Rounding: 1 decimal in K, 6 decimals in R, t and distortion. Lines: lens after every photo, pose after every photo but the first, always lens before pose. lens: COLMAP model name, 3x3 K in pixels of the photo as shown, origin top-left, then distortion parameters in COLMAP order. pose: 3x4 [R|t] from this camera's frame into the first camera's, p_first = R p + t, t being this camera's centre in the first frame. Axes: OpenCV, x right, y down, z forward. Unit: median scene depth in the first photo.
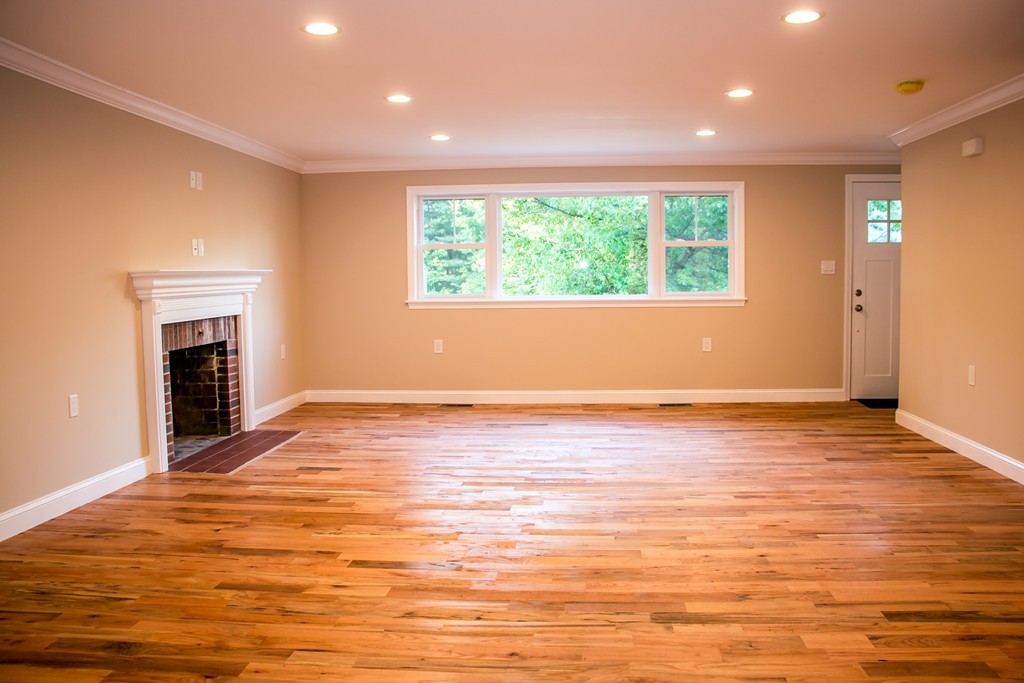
lens RADIAL K [[847.9, 0, 521.6], [0, 847.9, 339.8], [0, 0, 1]] dist [-0.178777, 0.146573]
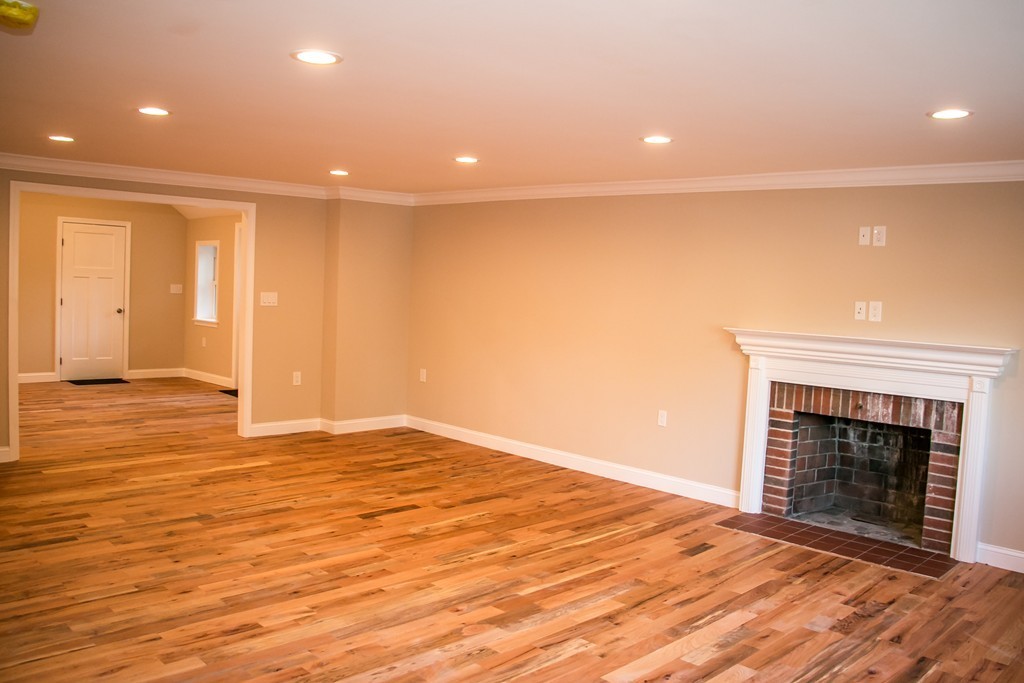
lens RADIAL K [[847.9, 0, 521.6], [0, 847.9, 339.8], [0, 0, 1]] dist [-0.178777, 0.146573]
pose [[-0.643076, 0.032892, -0.765095, 0.819121], [-0.092321, 0.988461, 0.120092, -0.236432], [0.760217, 0.147863, -0.632619, 1.968207]]
